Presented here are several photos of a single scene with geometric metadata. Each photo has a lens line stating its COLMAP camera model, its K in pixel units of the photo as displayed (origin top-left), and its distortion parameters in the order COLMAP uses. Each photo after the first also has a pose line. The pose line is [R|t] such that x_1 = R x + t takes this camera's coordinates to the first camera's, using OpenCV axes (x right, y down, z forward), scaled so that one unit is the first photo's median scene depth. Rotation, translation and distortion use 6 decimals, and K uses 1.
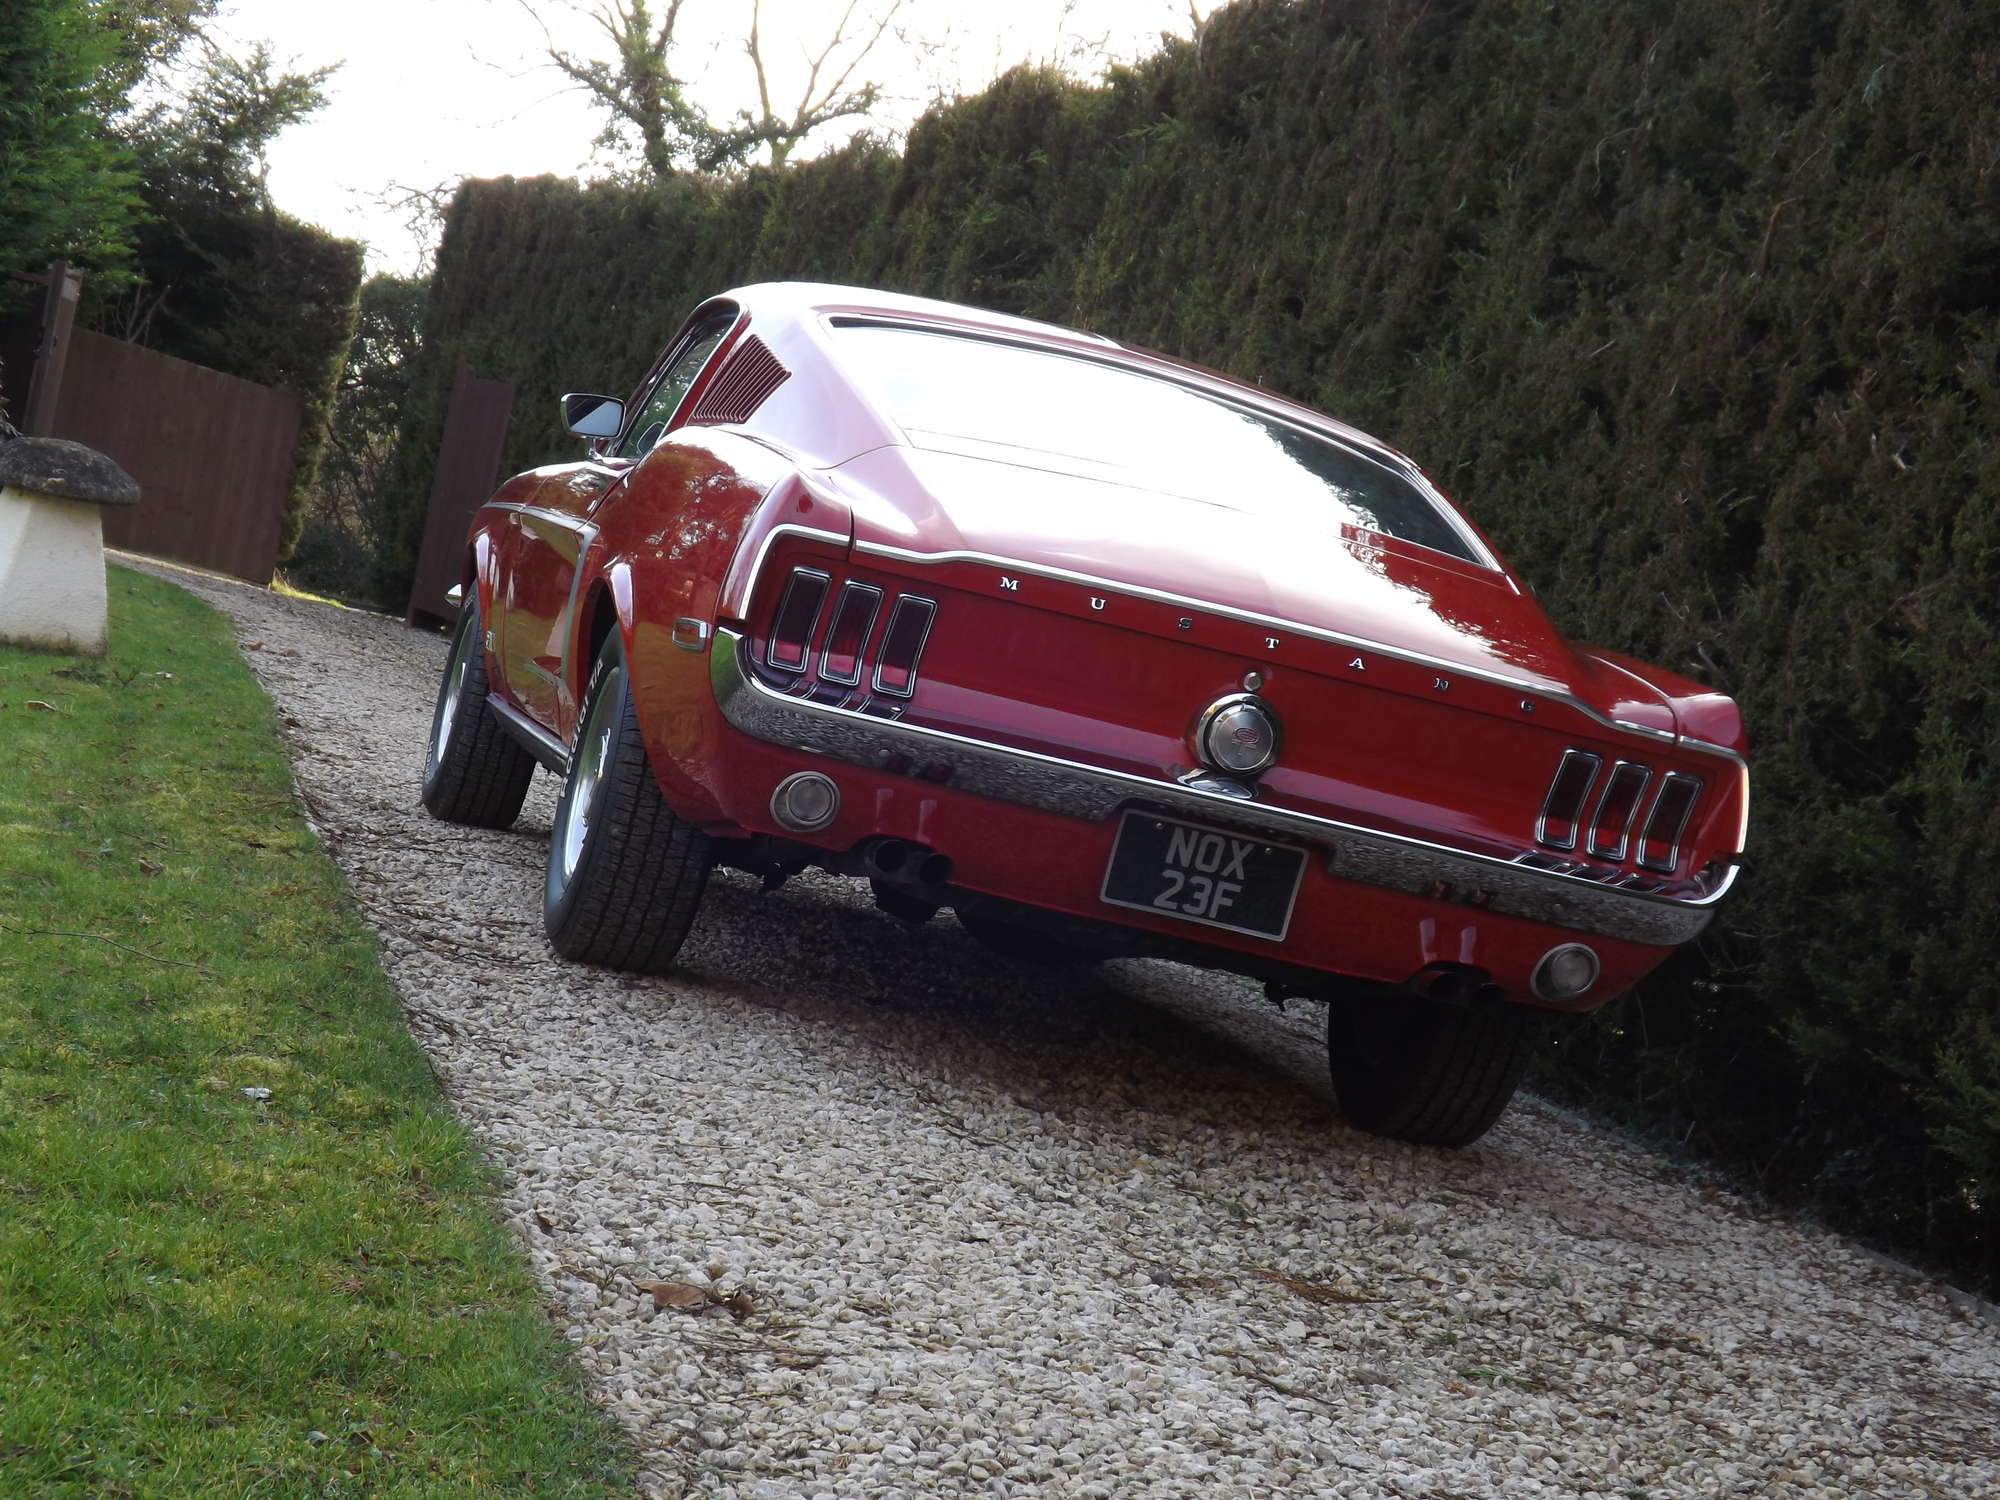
lens RADIAL K [[3943.2, 0, 1000.0], [0, 3943.2, 750.0], [0, 0, 1]] dist [-0.038977, 2.436459]
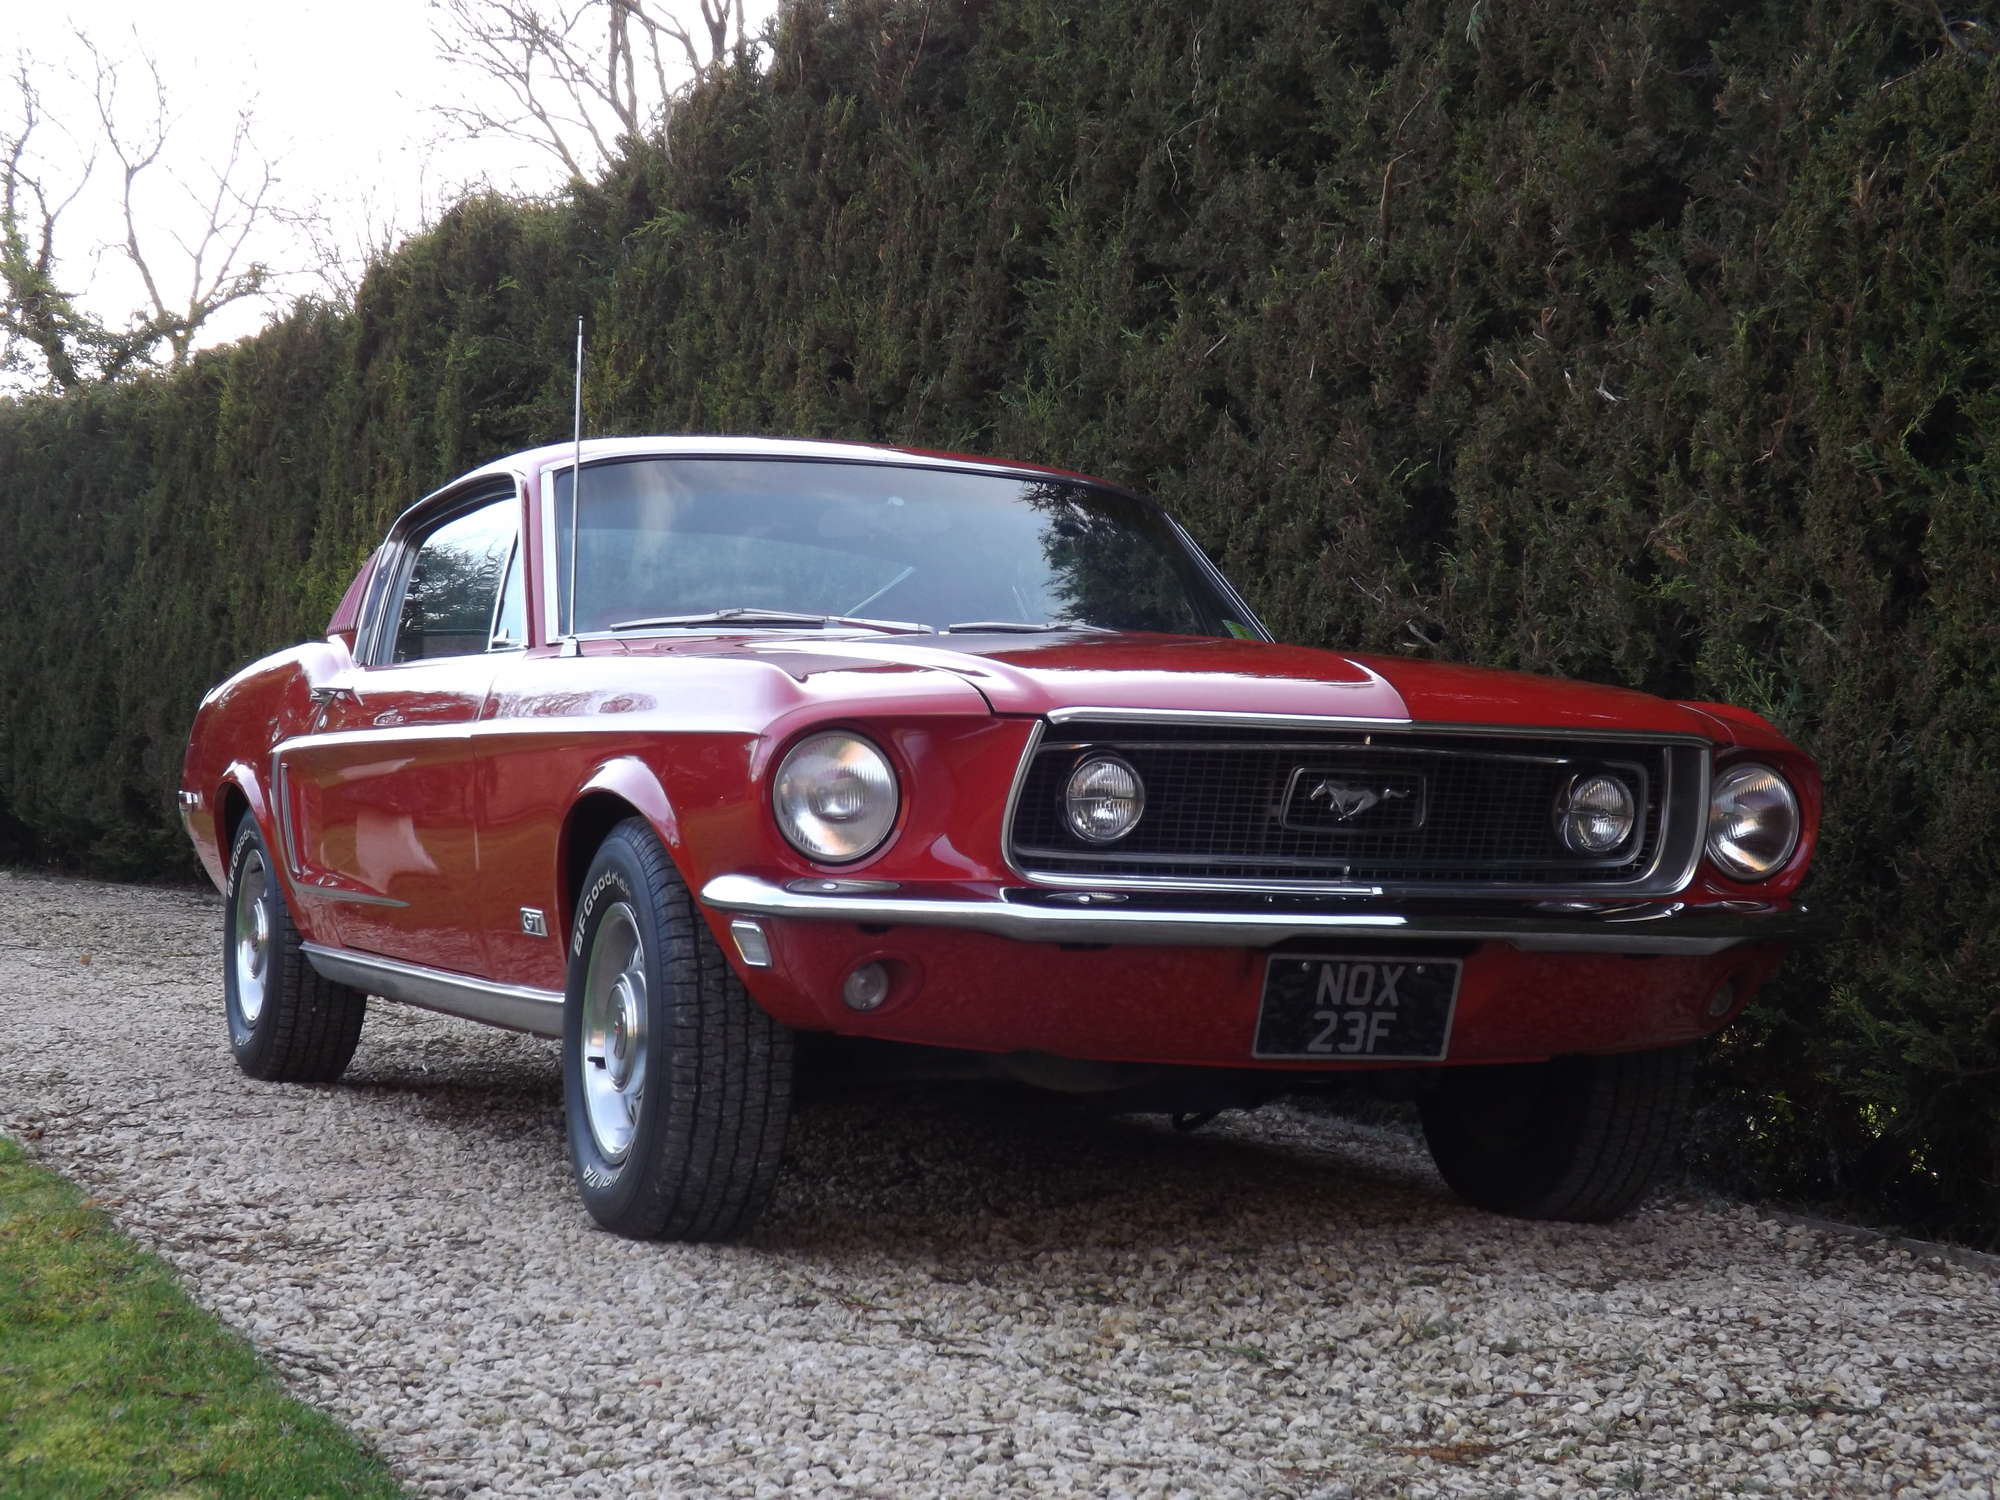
lens RADIAL K [[3622.4, 0, 1000.0], [0, 3622.4, 750.0], [0, 0, 1]] dist [-0.000962, 1.090647]
pose [[0.968226, -0.201769, 0.147743, -0.048816], [0.204034, 0.978964, -0.000184, -0.014434], [-0.144598, 0.030322, 0.989026, 0.123938]]
